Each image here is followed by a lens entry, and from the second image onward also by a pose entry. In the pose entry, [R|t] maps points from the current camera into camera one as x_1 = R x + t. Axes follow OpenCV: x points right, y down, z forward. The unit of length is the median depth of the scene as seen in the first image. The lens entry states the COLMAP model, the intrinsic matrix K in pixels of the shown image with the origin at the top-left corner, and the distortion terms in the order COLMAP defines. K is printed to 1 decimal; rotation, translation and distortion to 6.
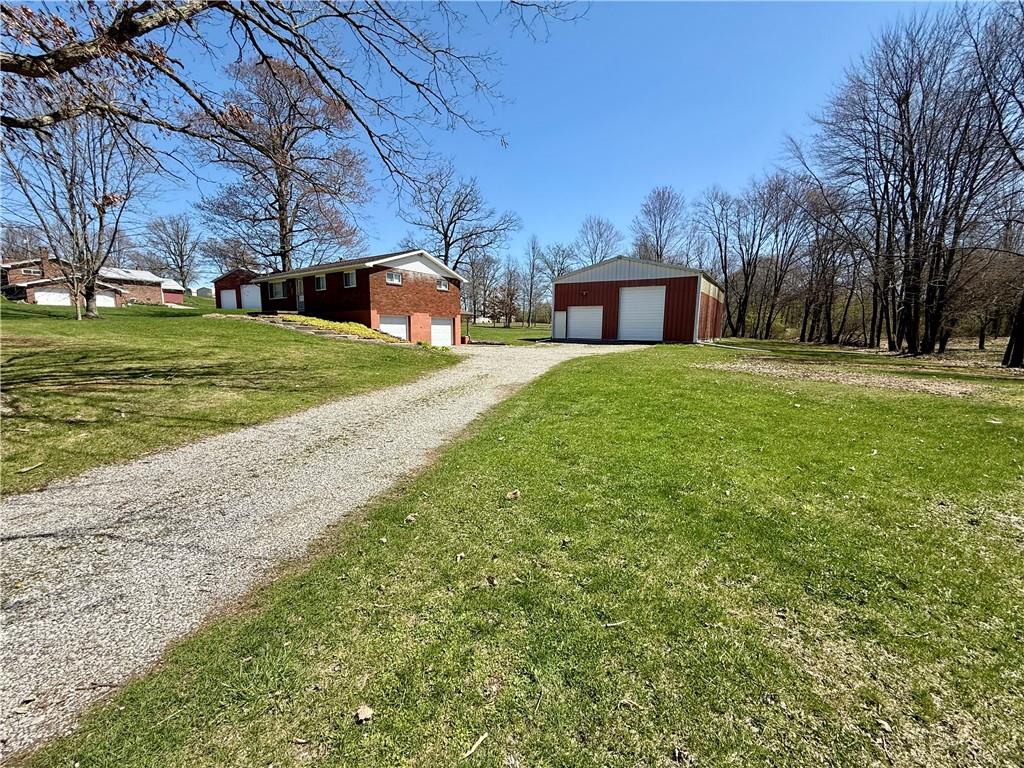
lens RADIAL K [[405.8, 0, 510.1], [0, 405.8, 383.7], [0, 0, 1]] dist [0.000301, -0.000069]
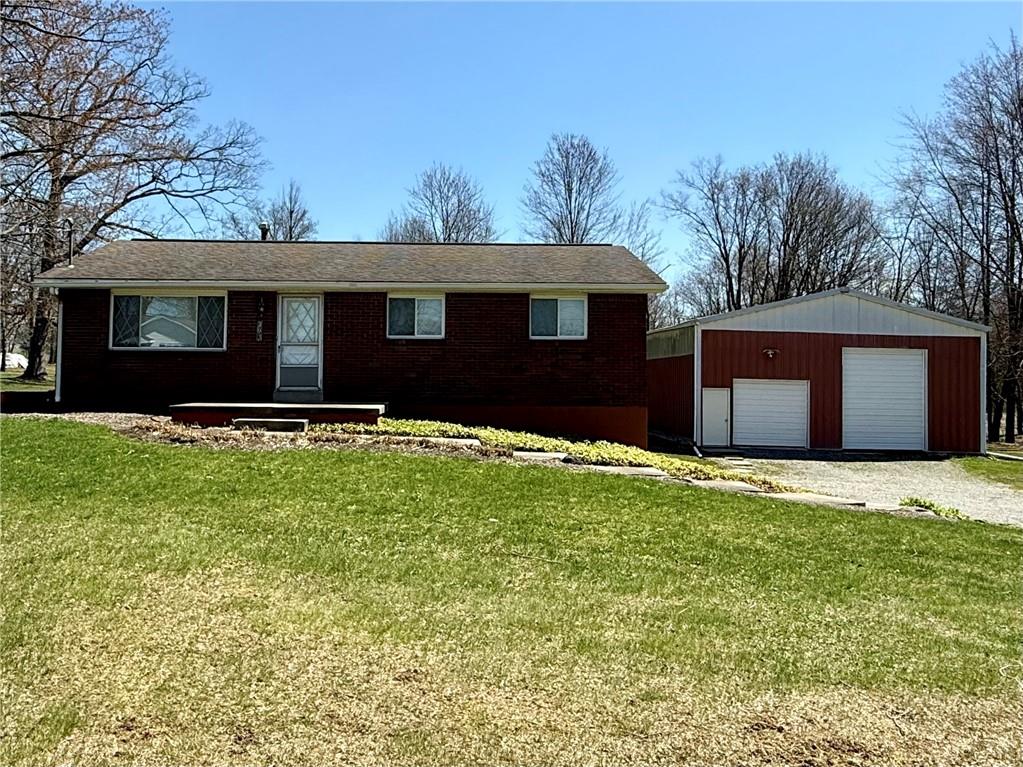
lens RADIAL K [[878.5, 0, 464.8], [0, 878.5, 338.9], [0, 0, 1]] dist [0.000530, -0.004630]
pose [[0.832179, 0.035119, 0.553394, -0.856361], [0.059351, 0.986618, -0.151863, -0.122045], [-0.551322, 0.159222, 0.818958, 0.402248]]
